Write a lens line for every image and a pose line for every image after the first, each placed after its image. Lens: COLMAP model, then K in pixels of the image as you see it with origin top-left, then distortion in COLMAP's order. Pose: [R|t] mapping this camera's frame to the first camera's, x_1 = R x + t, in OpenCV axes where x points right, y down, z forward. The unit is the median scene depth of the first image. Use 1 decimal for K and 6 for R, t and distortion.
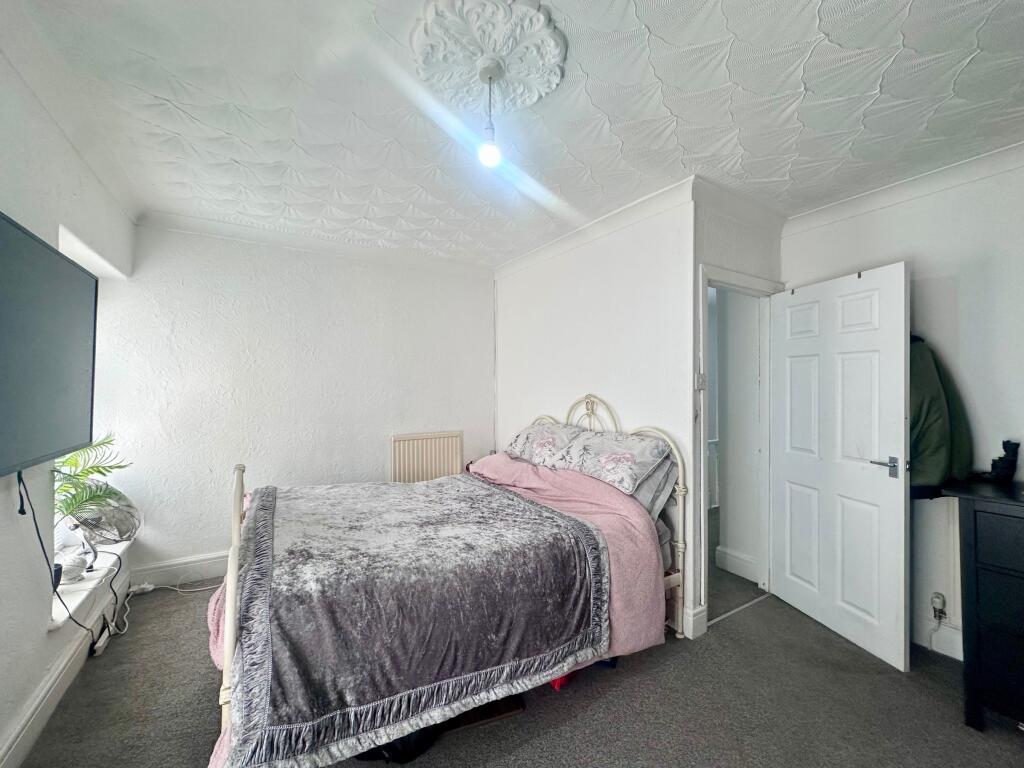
lens RADIAL K [[408.6, 0, 512.0], [0, 408.6, 383.7], [0, 0, 1]] dist [-0.002261, 0.000174]
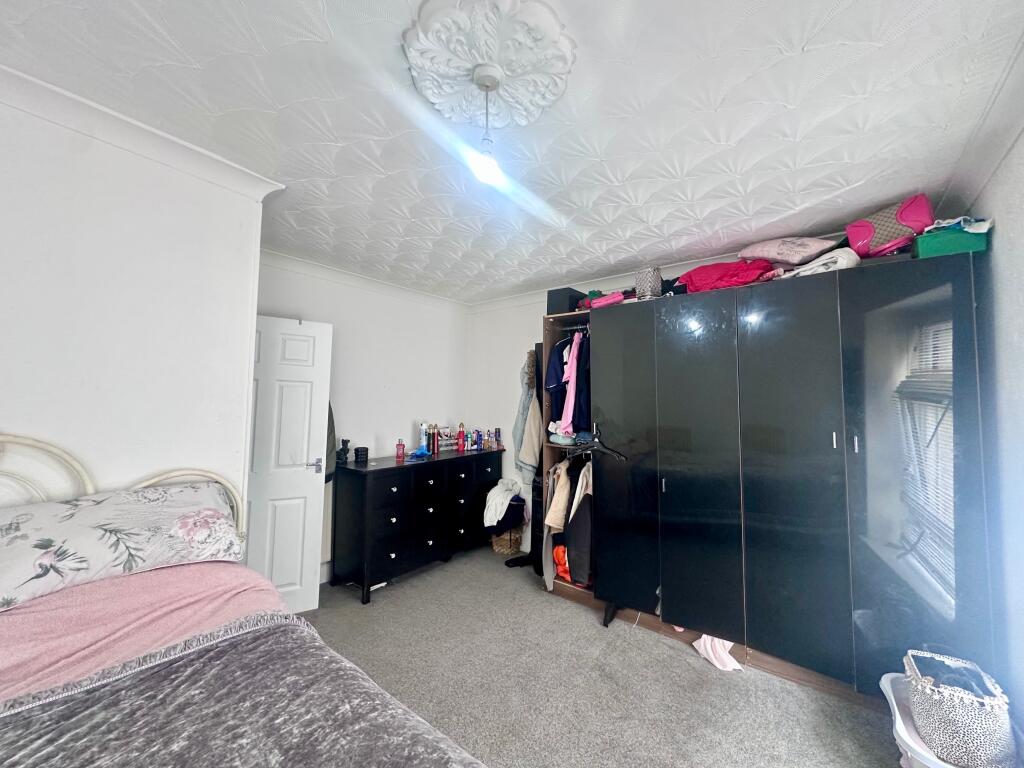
lens RADIAL K [[408.6, 0, 512.0], [0, 408.6, 383.7], [0, 0, 1]] dist [-0.002261, 0.000174]
pose [[-0.362786, 0.036375, 0.931162, -0.584173], [-0.040222, 0.997695, -0.054645, -0.026784], [-0.931004, -0.057278, -0.360487, 0.815370]]
